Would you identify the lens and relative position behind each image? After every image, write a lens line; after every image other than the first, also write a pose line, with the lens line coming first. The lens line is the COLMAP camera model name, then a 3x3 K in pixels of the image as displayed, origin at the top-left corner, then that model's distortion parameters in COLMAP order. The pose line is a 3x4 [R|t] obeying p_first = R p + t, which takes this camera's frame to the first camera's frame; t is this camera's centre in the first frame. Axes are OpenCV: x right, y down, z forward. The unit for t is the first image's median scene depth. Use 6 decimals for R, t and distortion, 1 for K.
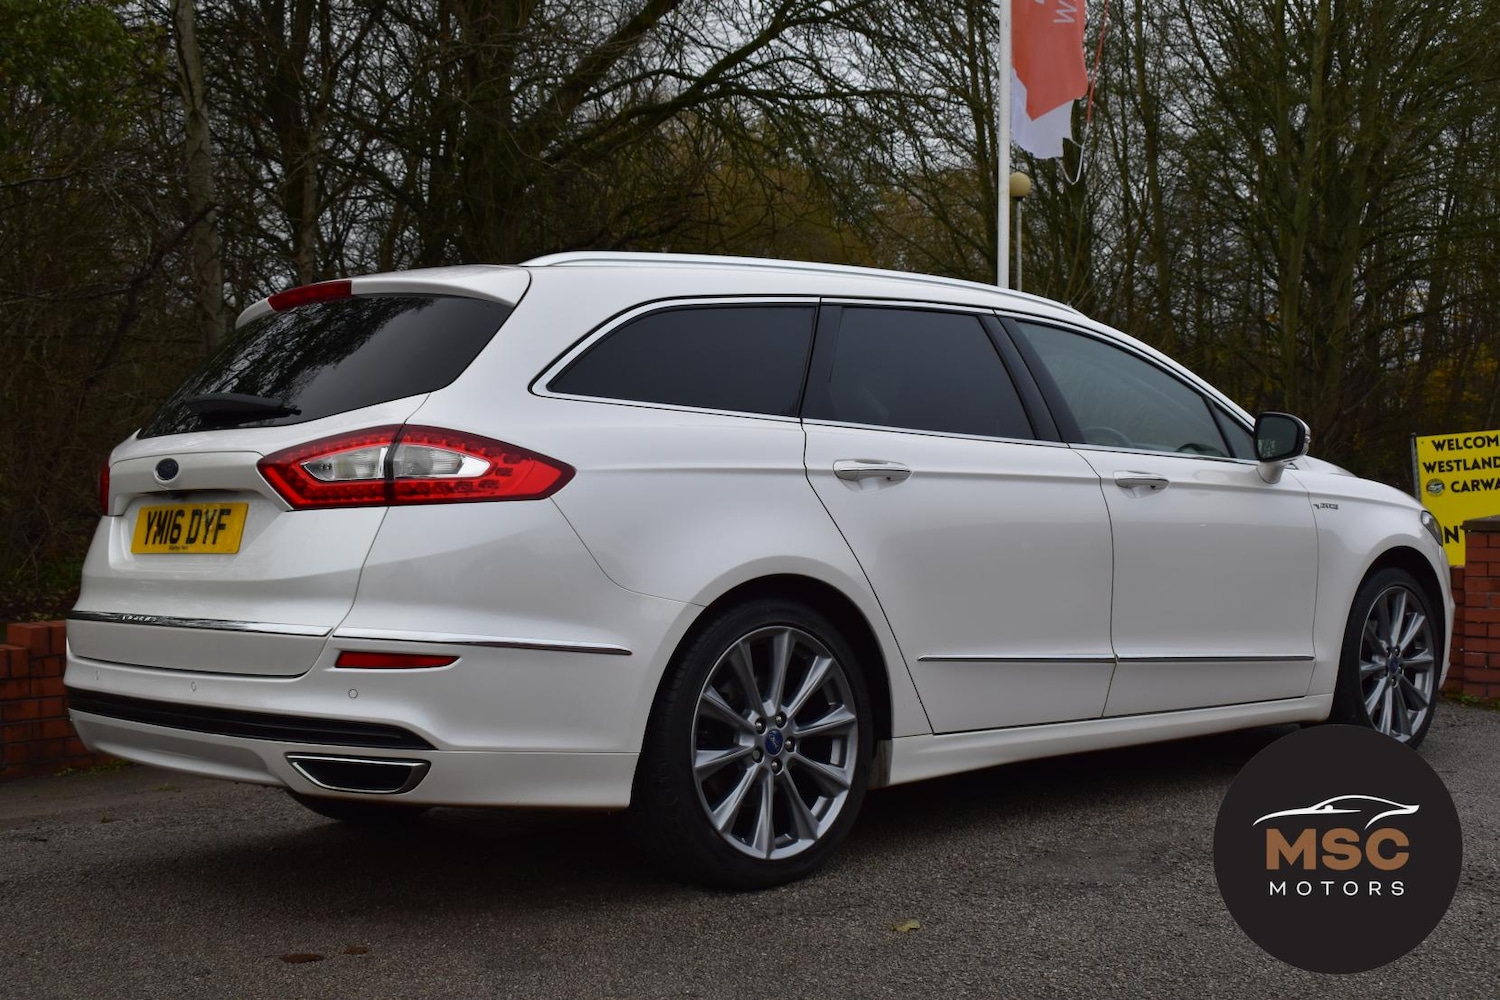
lens RADIAL K [[1890.7, 0, 736.7], [0, 1890.7, 493.9], [0, 0, 1]] dist [-0.053707, 0.000000]
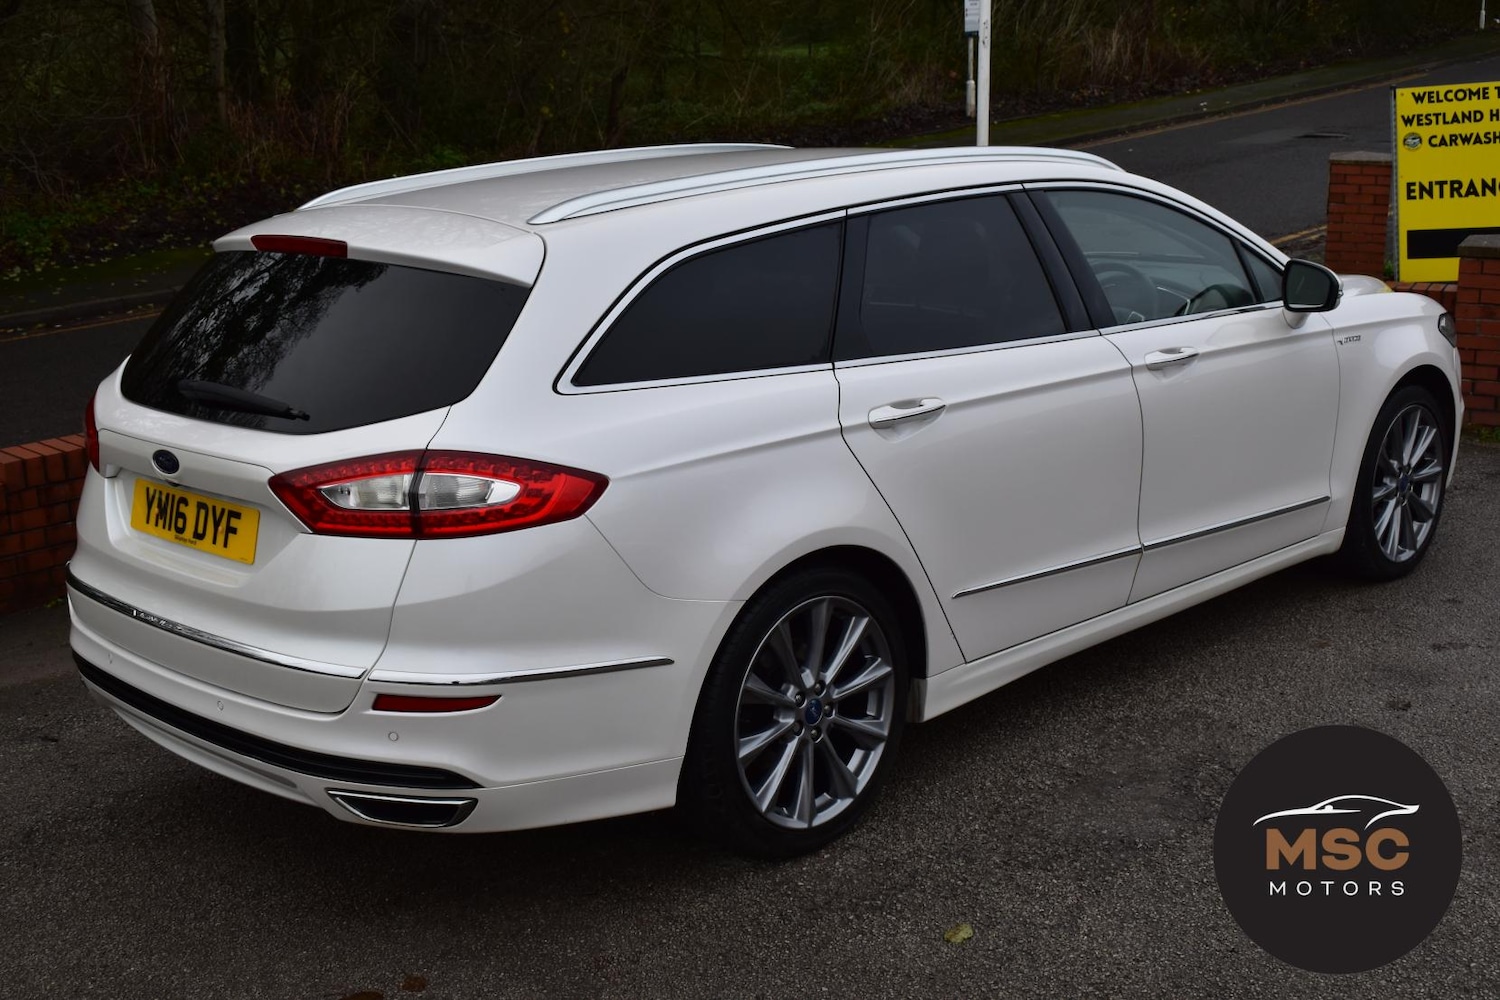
lens RADIAL K [[1890.7, 0, 735.4], [0, 1890.7, 511.4], [0, 0, 1]] dist [-0.053707, 0.000000]
pose [[0.999137, -0.028149, 0.030558, -0.046999], [0.019729, 0.968737, 0.247304, -0.209538], [-0.036564, -0.246487, 0.968456, 0.072522]]
